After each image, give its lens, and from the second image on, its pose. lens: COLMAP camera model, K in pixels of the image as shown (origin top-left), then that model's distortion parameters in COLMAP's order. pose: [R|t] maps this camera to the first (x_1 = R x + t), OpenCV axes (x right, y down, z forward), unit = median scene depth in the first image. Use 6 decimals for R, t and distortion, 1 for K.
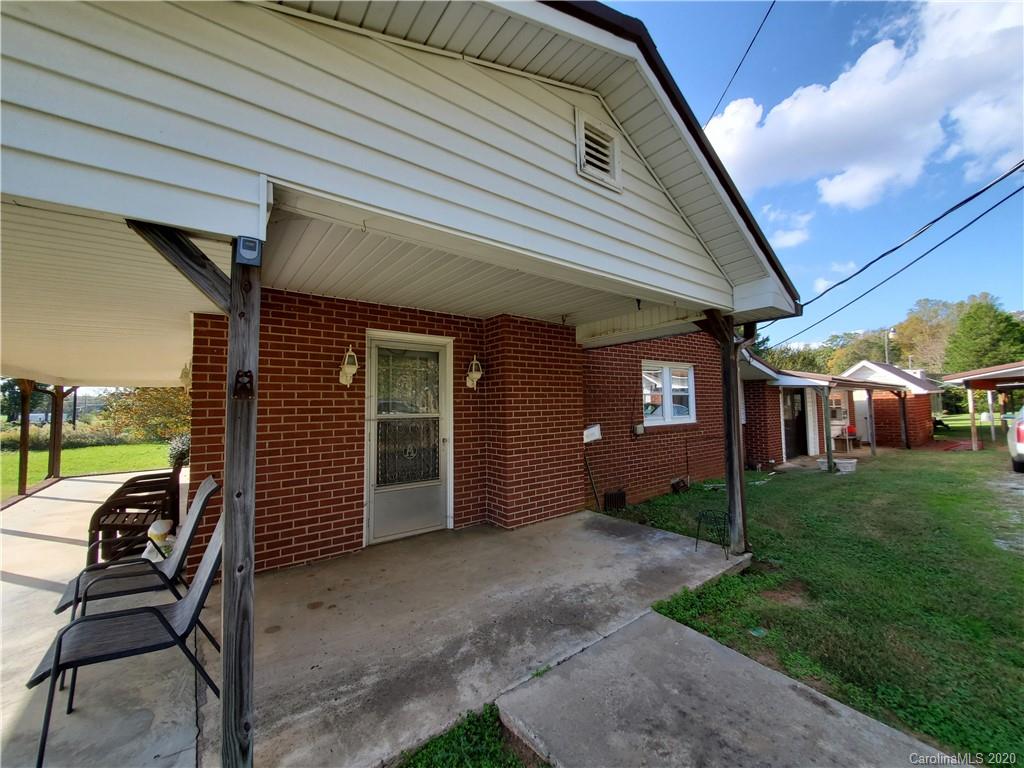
lens RADIAL K [[407.4, 0, 515.5], [0, 407.4, 385.7], [0, 0, 1]] dist [0.000004, -0.000467]
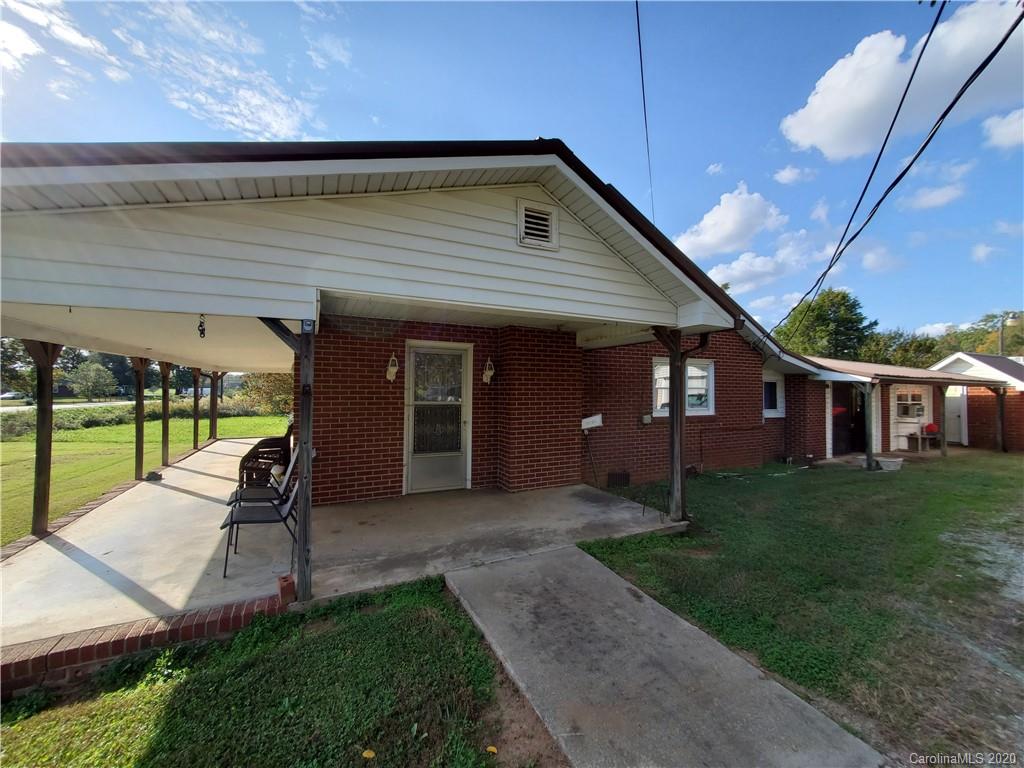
lens RADIAL K [[407.4, 0, 515.5], [0, 407.4, 385.7], [0, 0, 1]] dist [0.000004, -0.000467]
pose [[0.980179, 0.020570, -0.197041, 0.277302], [-0.012854, 0.999102, 0.040361, -0.044238], [0.197694, -0.037028, 0.979564, -0.291083]]
